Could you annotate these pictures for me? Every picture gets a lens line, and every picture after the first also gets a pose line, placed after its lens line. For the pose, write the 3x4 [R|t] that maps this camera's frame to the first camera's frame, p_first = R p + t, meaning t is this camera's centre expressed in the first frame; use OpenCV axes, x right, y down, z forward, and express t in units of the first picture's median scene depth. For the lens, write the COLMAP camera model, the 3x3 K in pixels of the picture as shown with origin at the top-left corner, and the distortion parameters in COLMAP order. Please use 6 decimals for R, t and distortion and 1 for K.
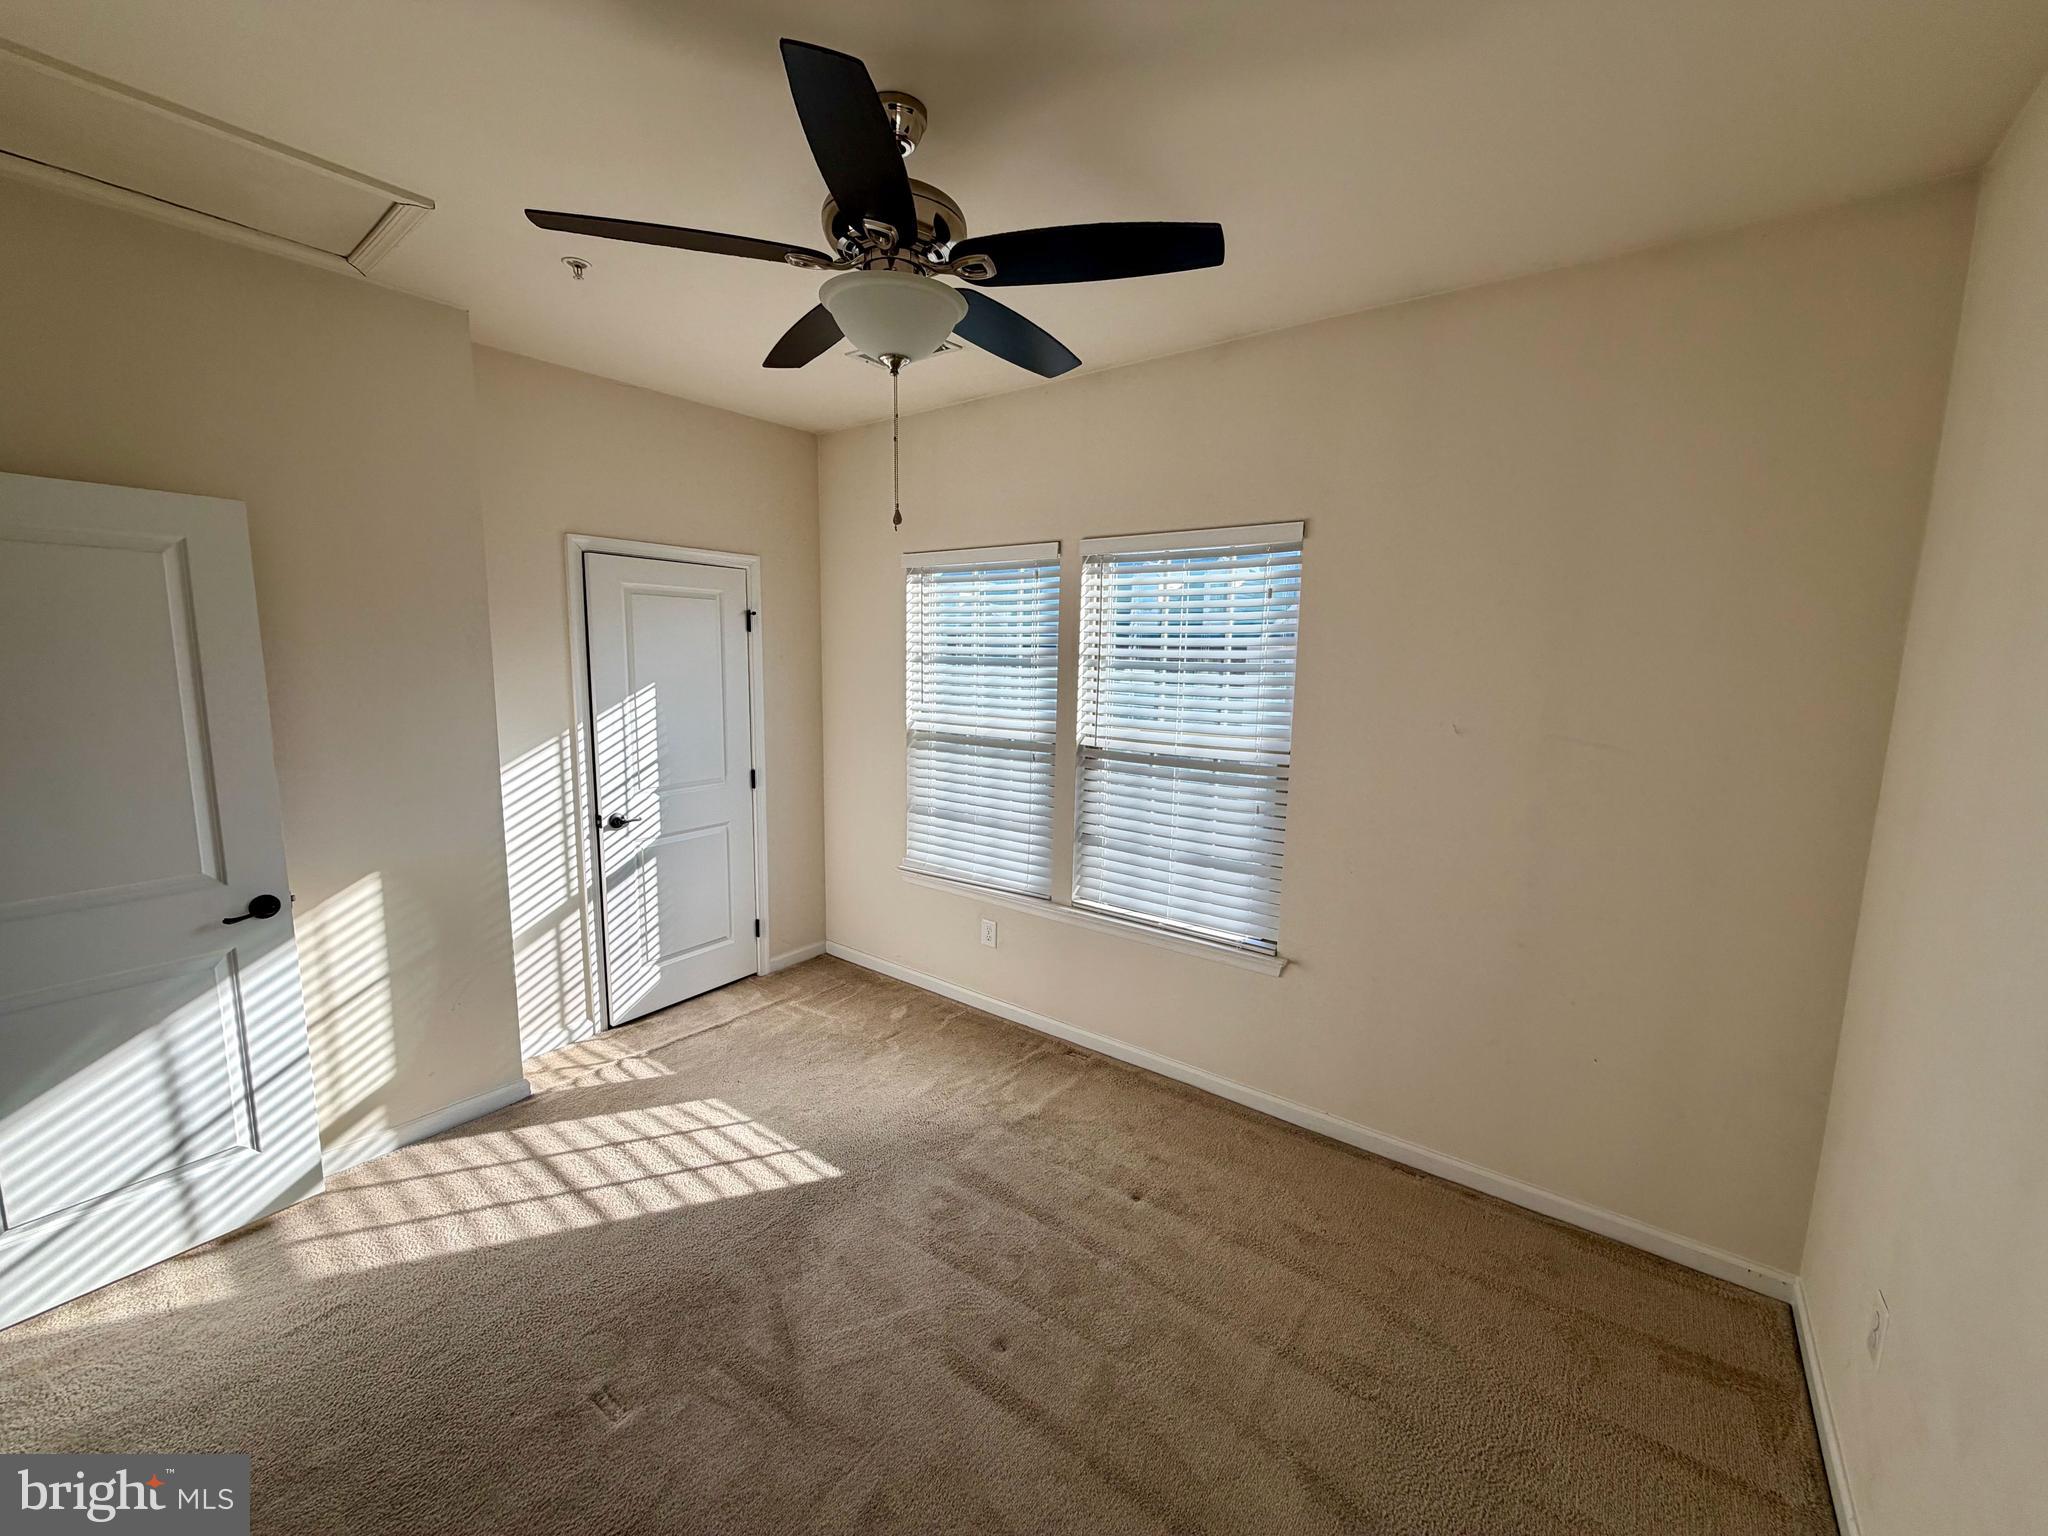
lens RADIAL K [[812.7, 0, 1018.0], [0, 812.7, 765.9], [0, 0, 1]] dist [0.000304, -0.000196]
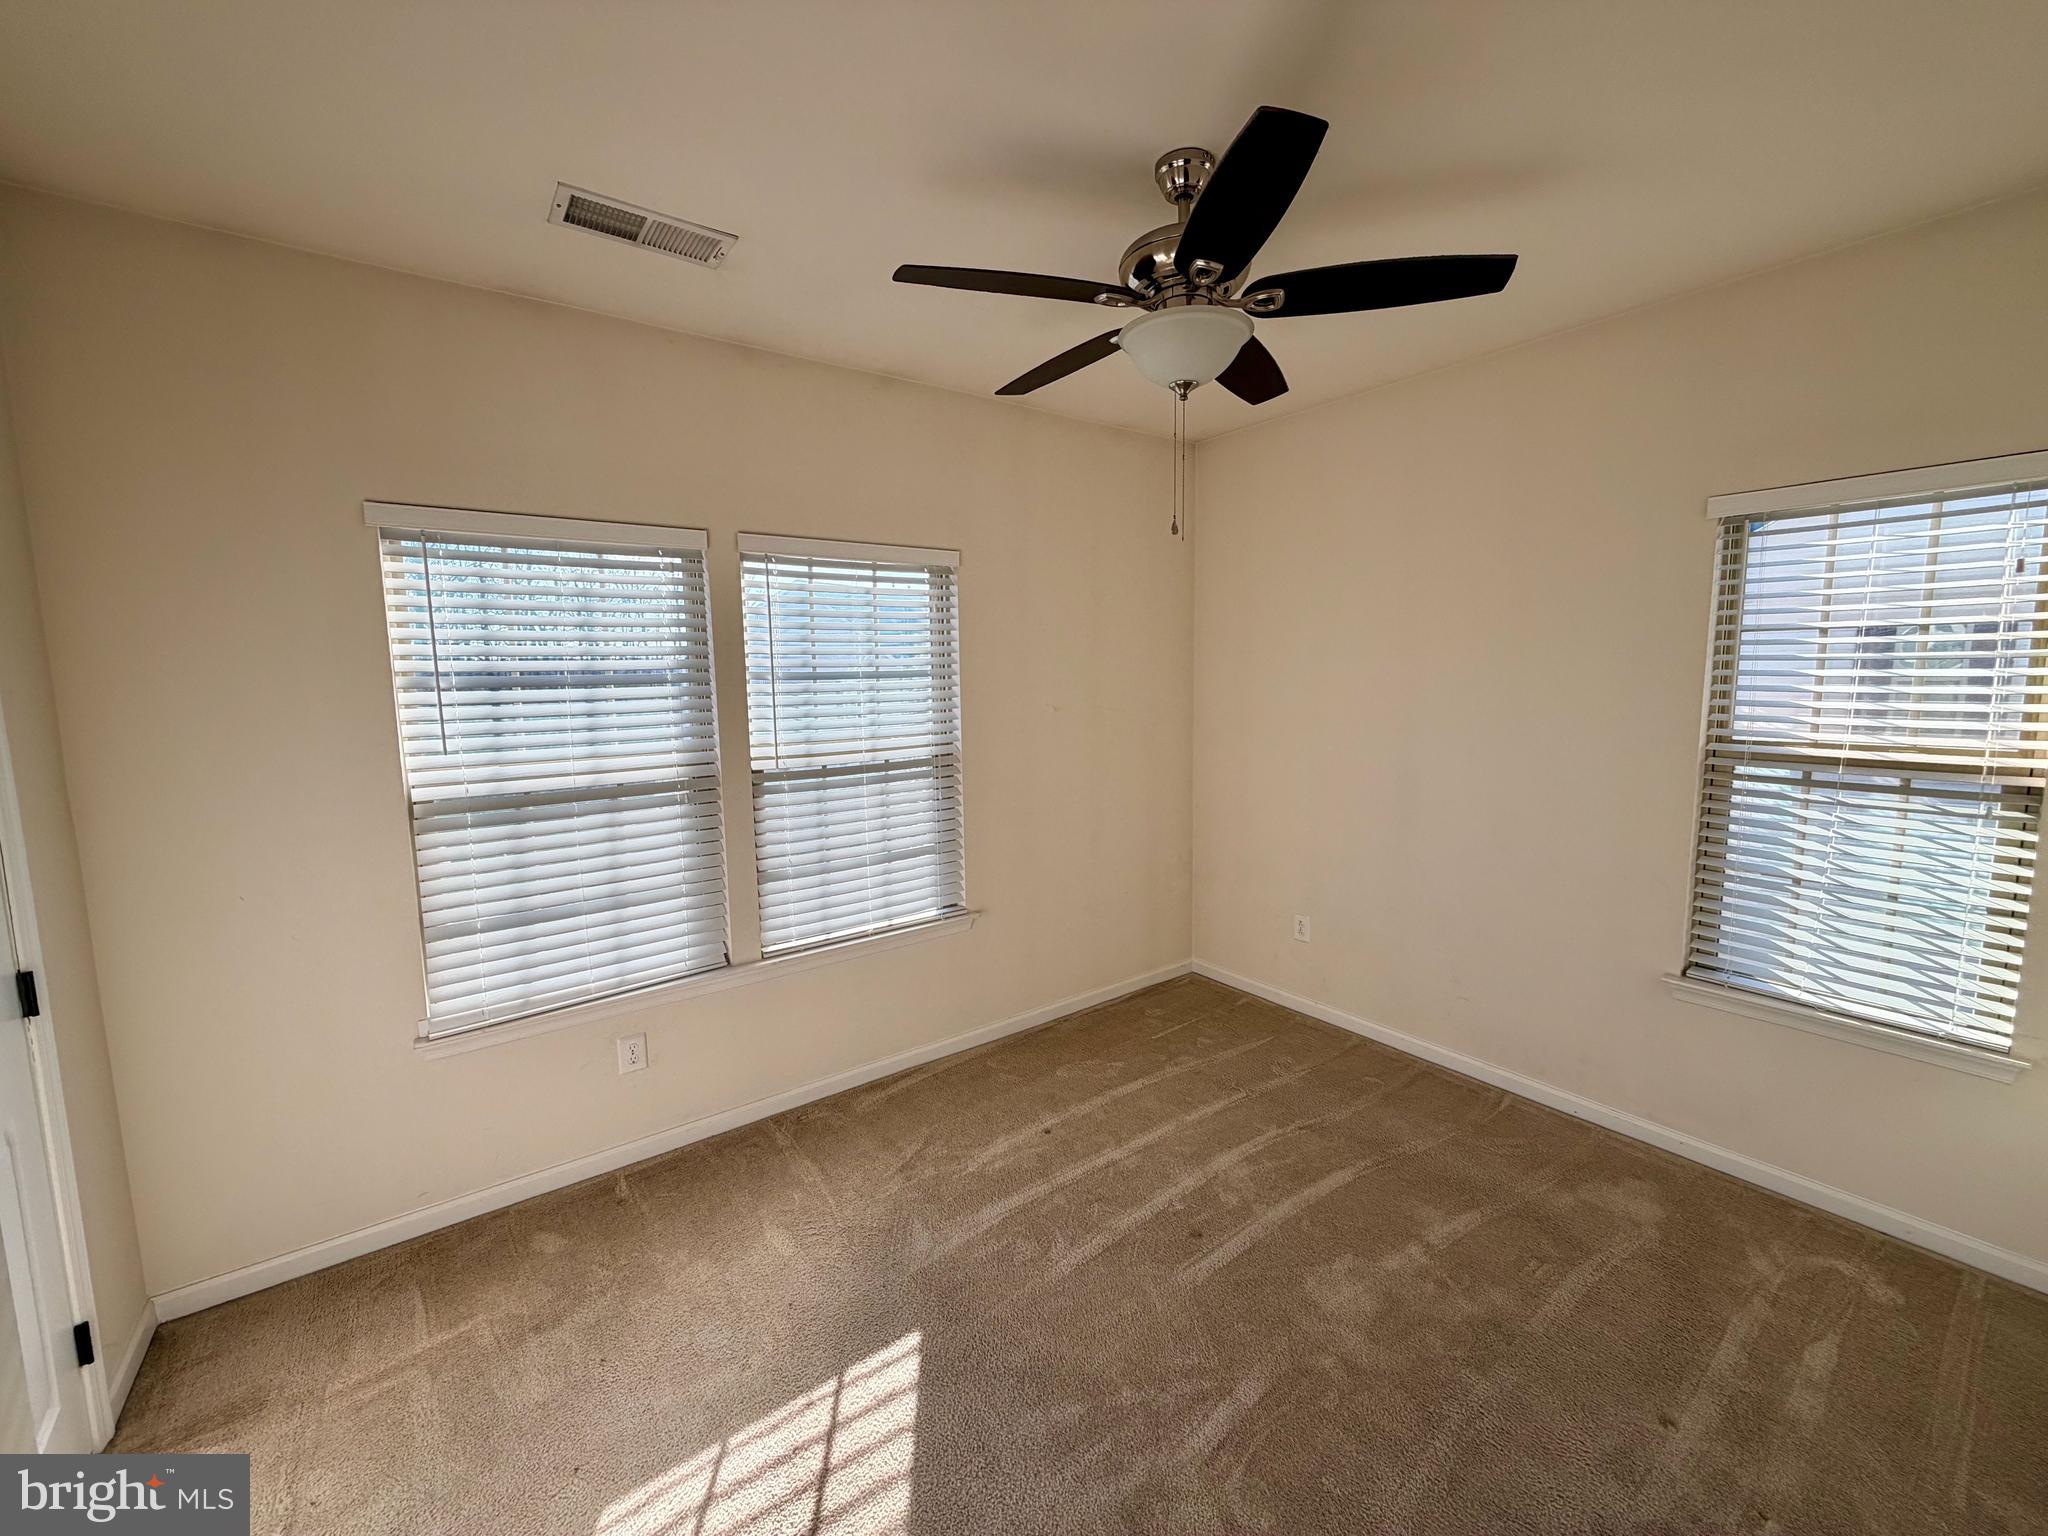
lens RADIAL K [[815.2, 0, 1017.2], [0, 815.2, 764.4], [0, 0, 1]] dist [-0.000348, -0.000343]
pose [[0.278521, -0.137679, 0.950511, -0.653712], [0.150719, 0.983675, 0.098319, -0.073978], [-0.948530, 0.115876, 0.294725, 0.468464]]
